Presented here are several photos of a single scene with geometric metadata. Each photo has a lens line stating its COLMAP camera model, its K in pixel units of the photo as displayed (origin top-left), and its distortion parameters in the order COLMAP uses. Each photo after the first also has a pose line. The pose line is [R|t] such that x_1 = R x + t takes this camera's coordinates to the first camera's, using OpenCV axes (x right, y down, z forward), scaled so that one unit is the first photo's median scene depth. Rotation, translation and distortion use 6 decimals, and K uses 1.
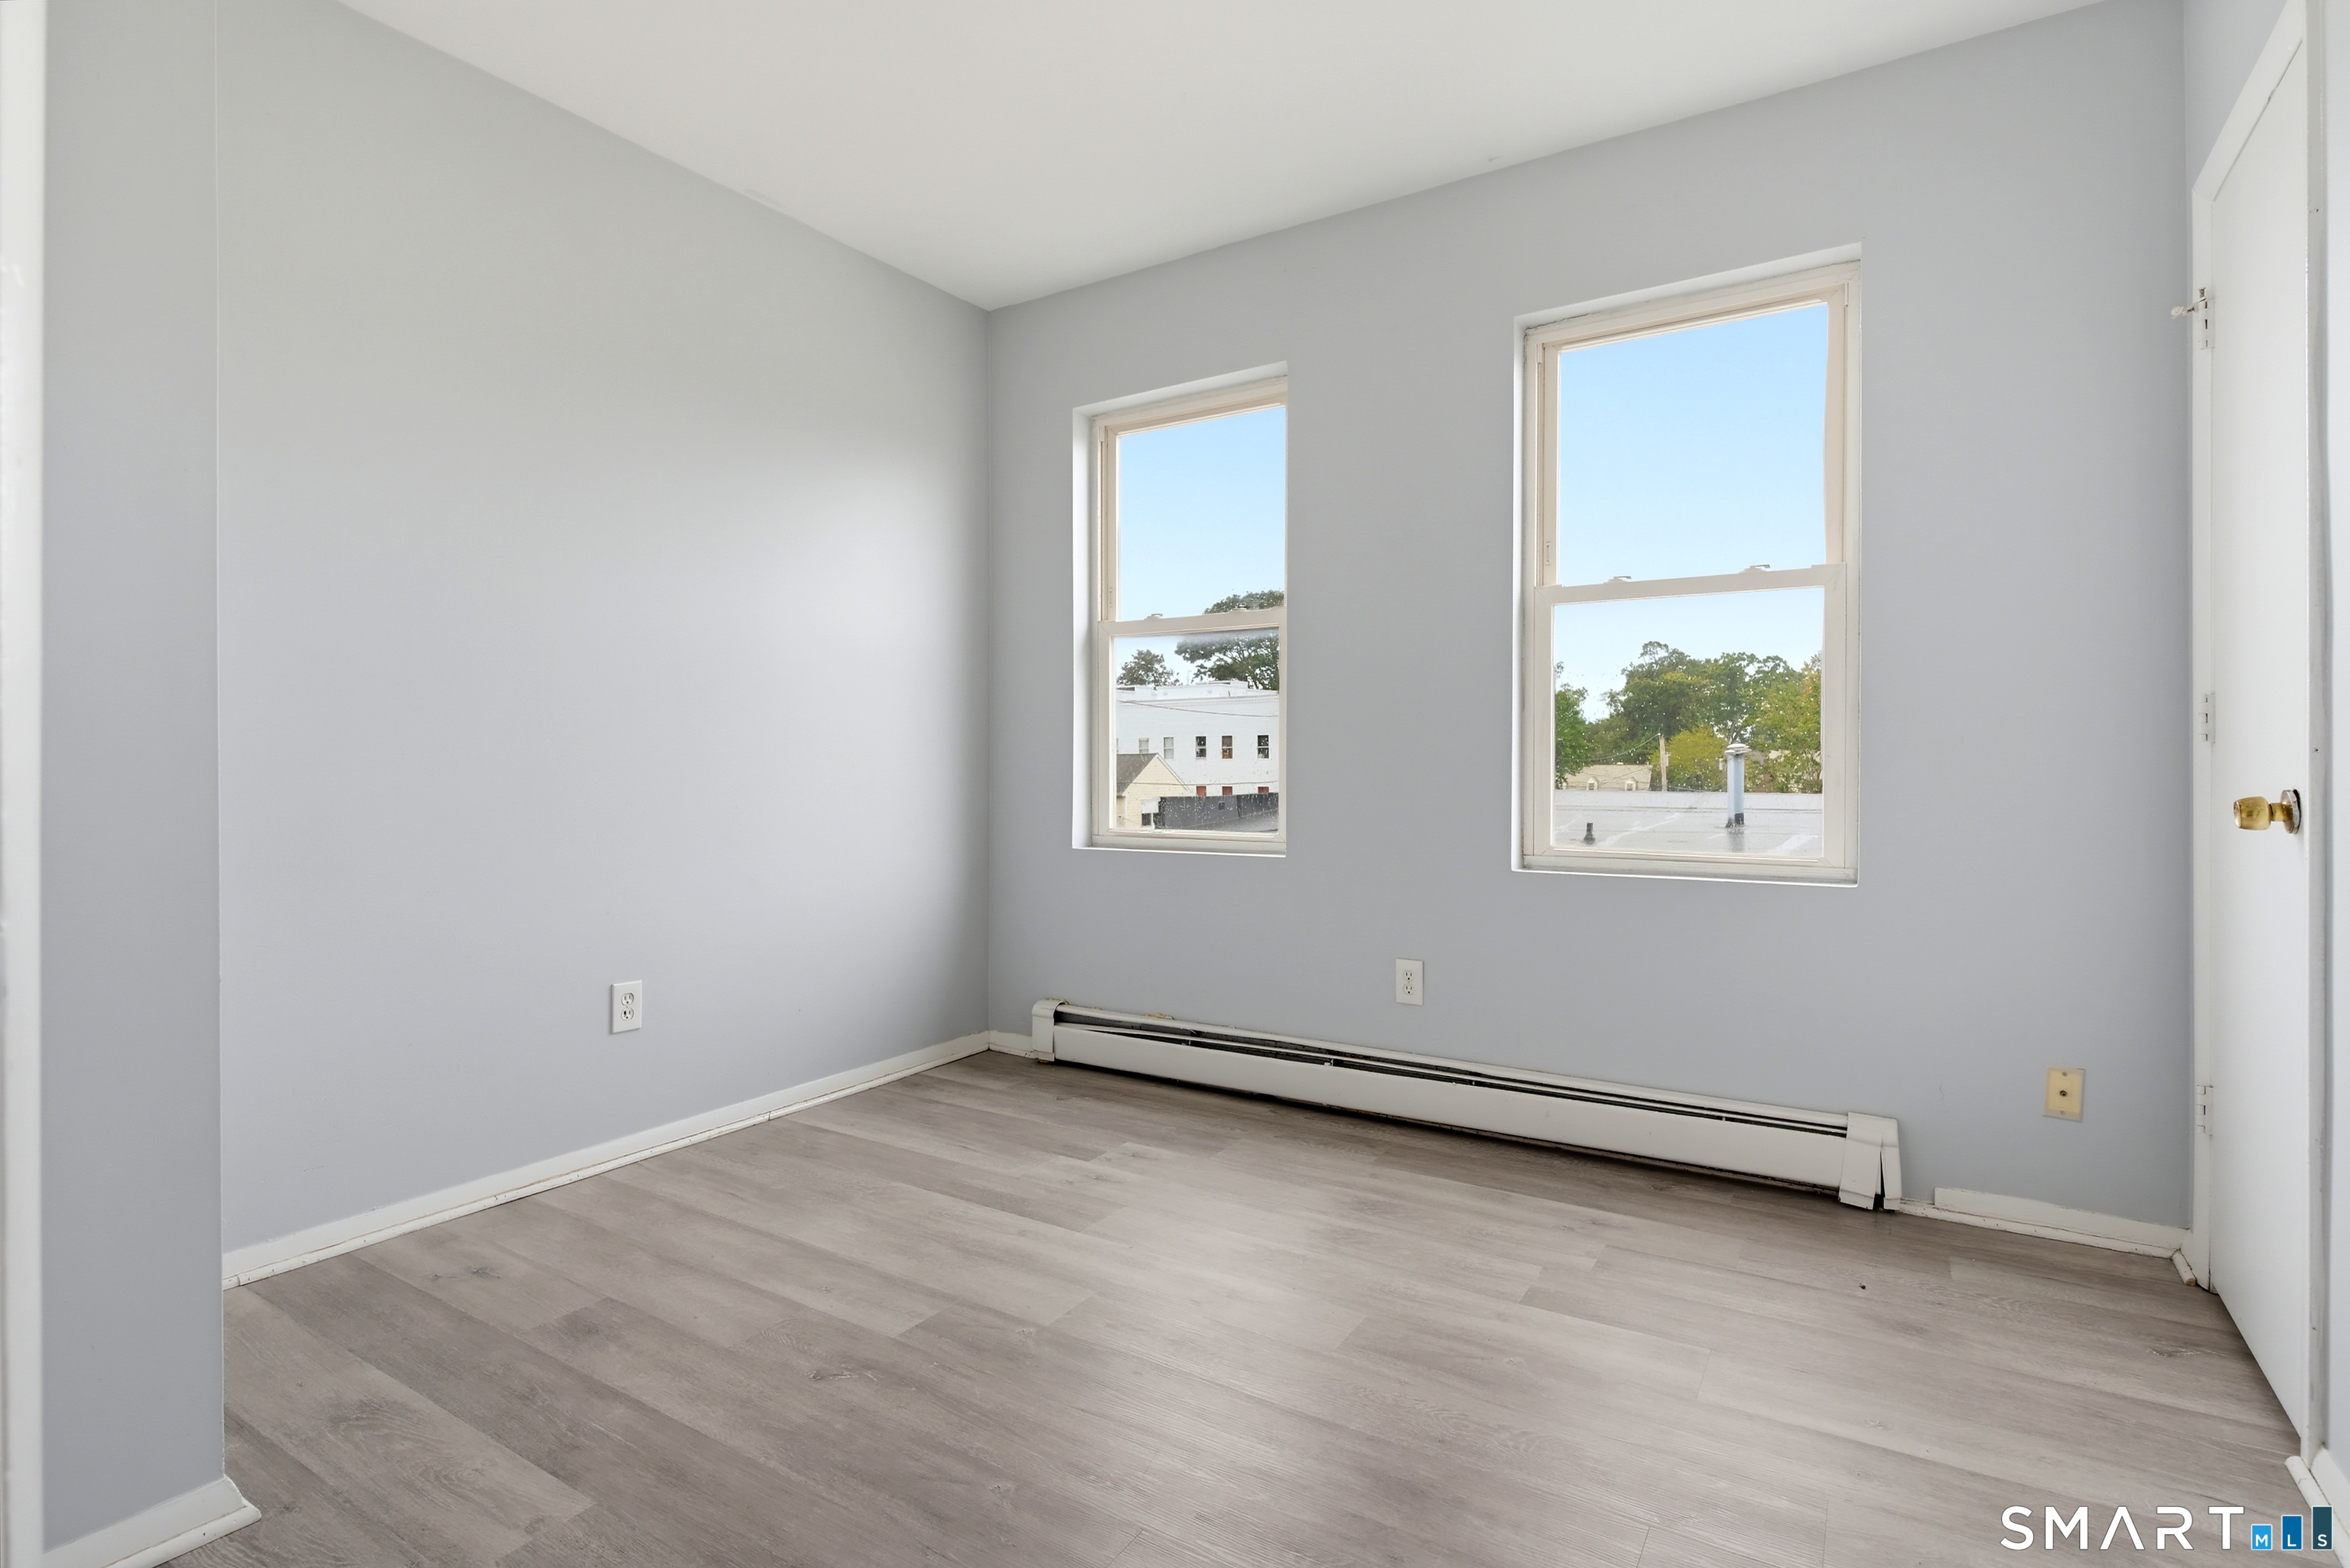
lens RADIAL K [[1165.1, 0, 1181.2], [0, 1165.1, 775.9], [0, 0, 1]] dist [-0.000363, -0.000108]
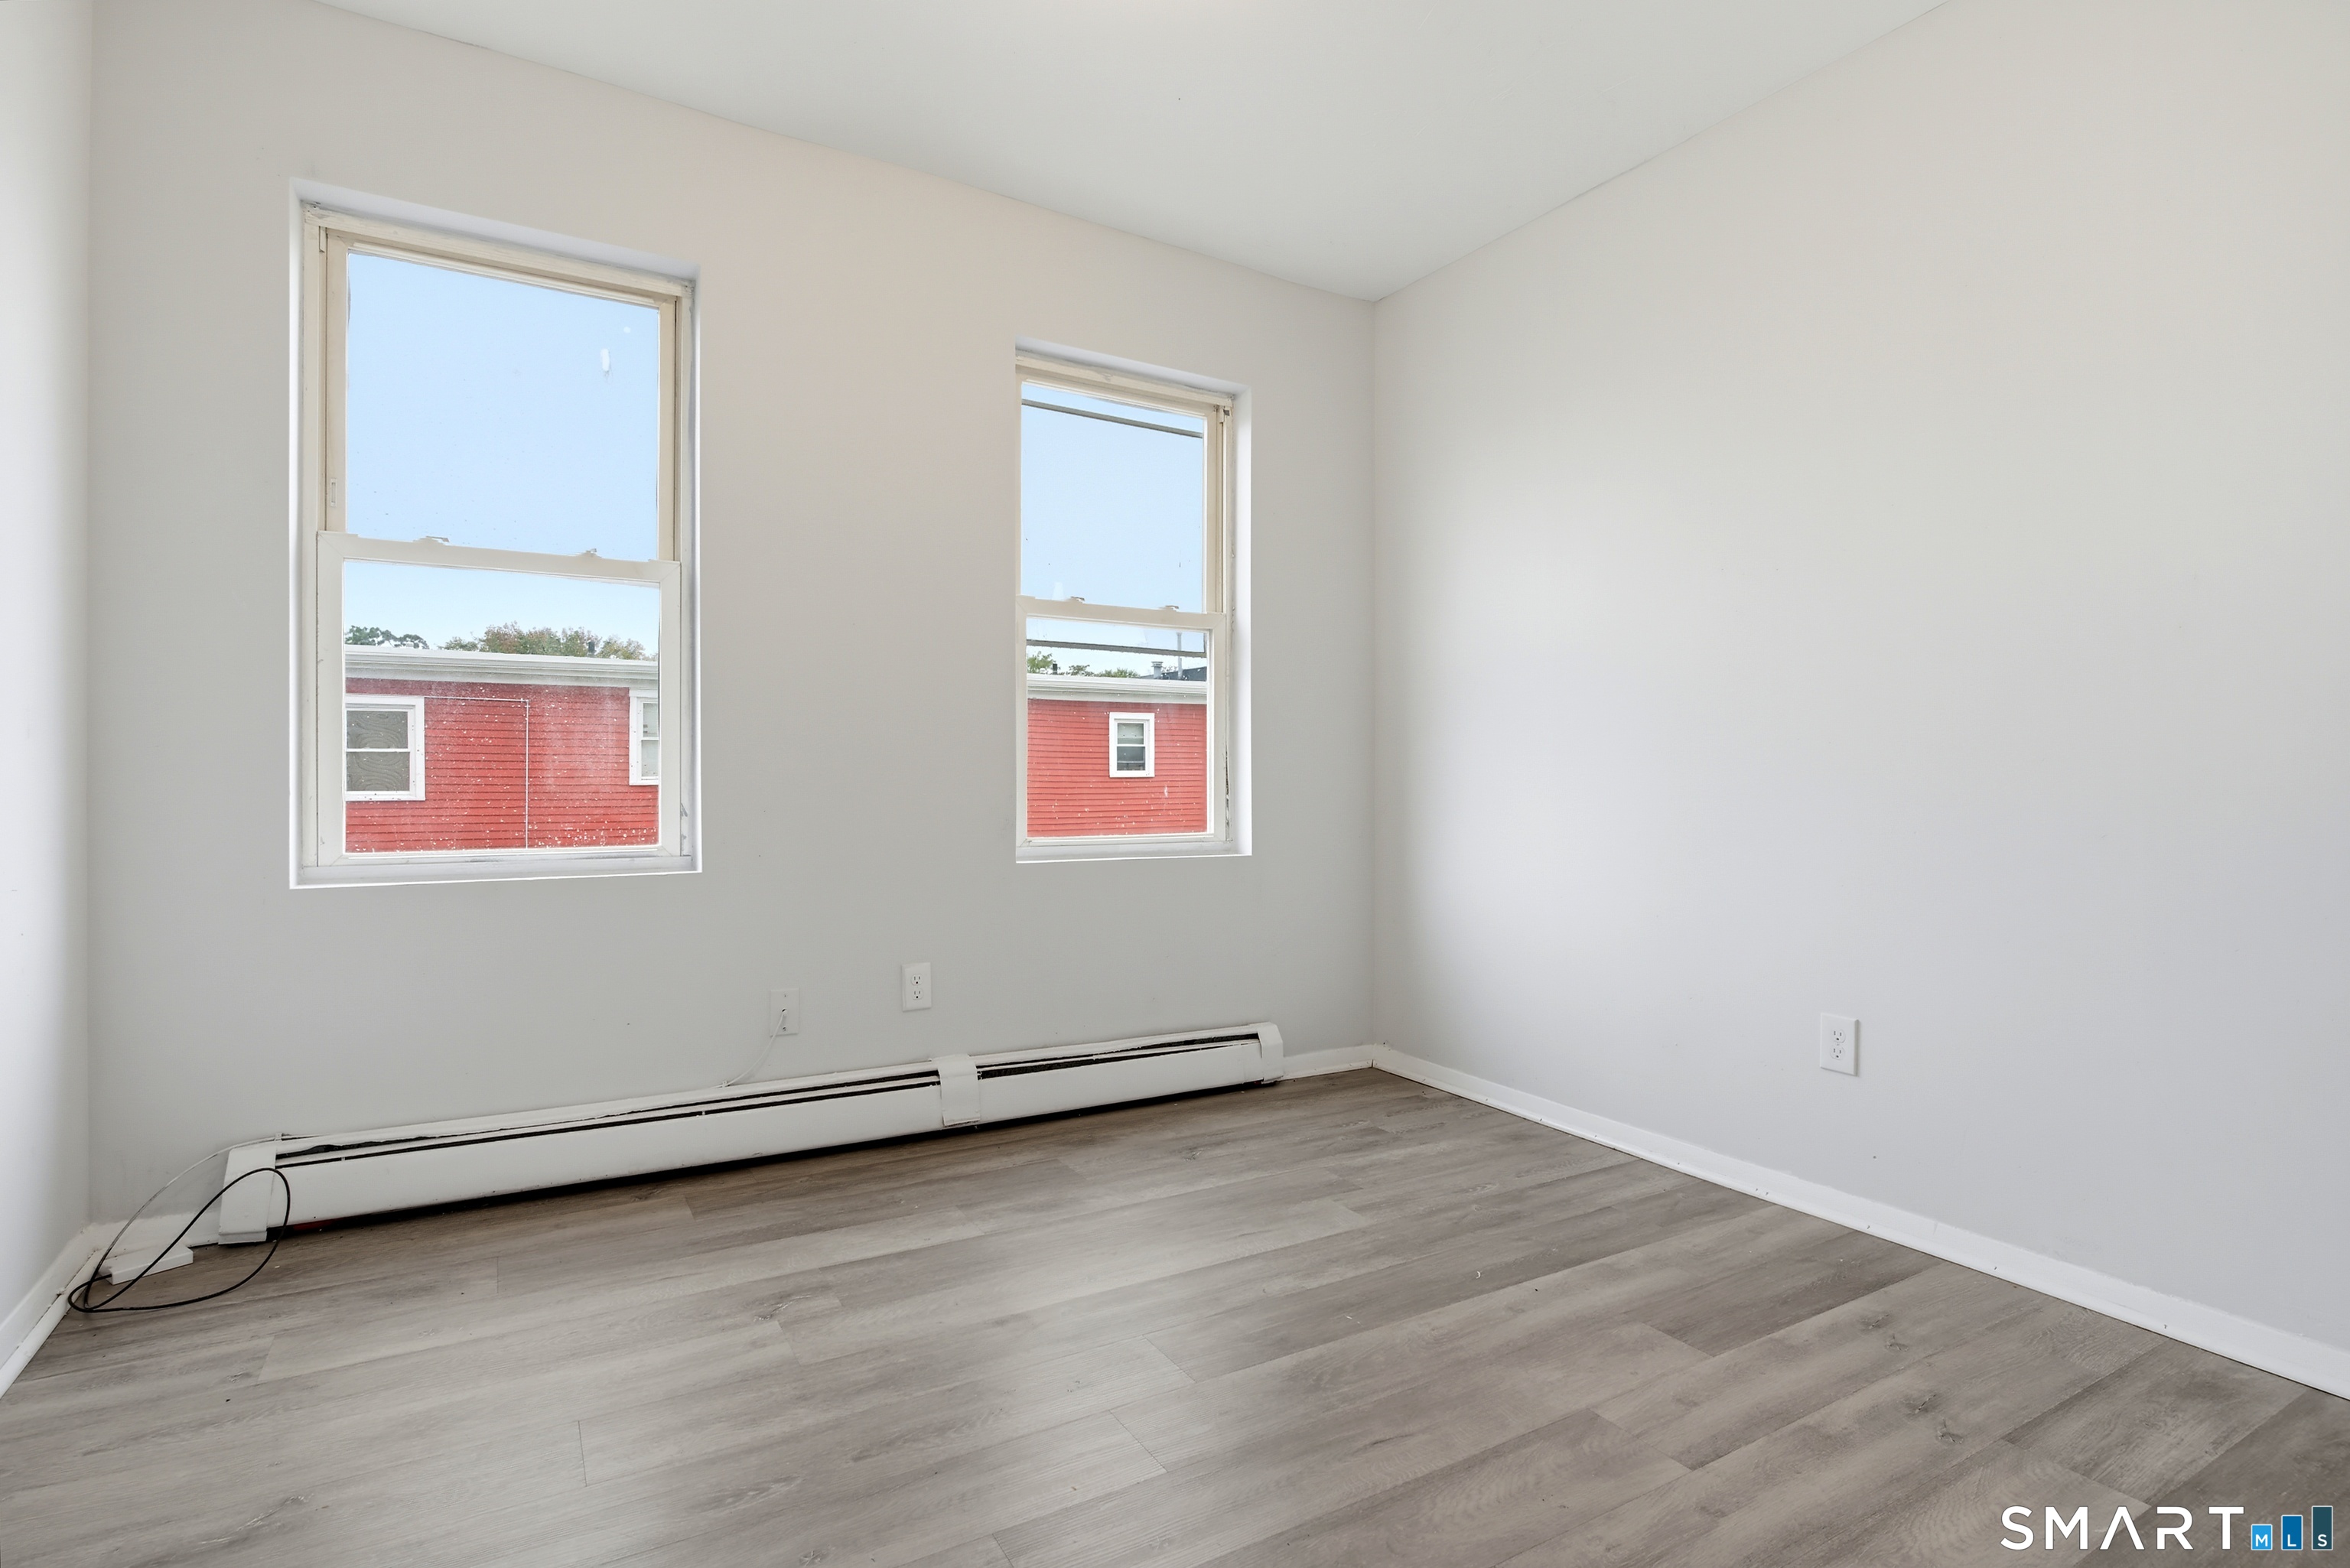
lens RADIAL K [[1194.4, 0, 1172.2], [0, 1194.4, 778.0], [0, 0, 1]] dist [0.004049, 0.000735]
pose [[0.445101, -0.005817, 0.895462, -0.297818], [-0.003360, 0.999961, 0.008166, -0.002556], [-0.895474, -0.006644, 0.445064, 0.189969]]
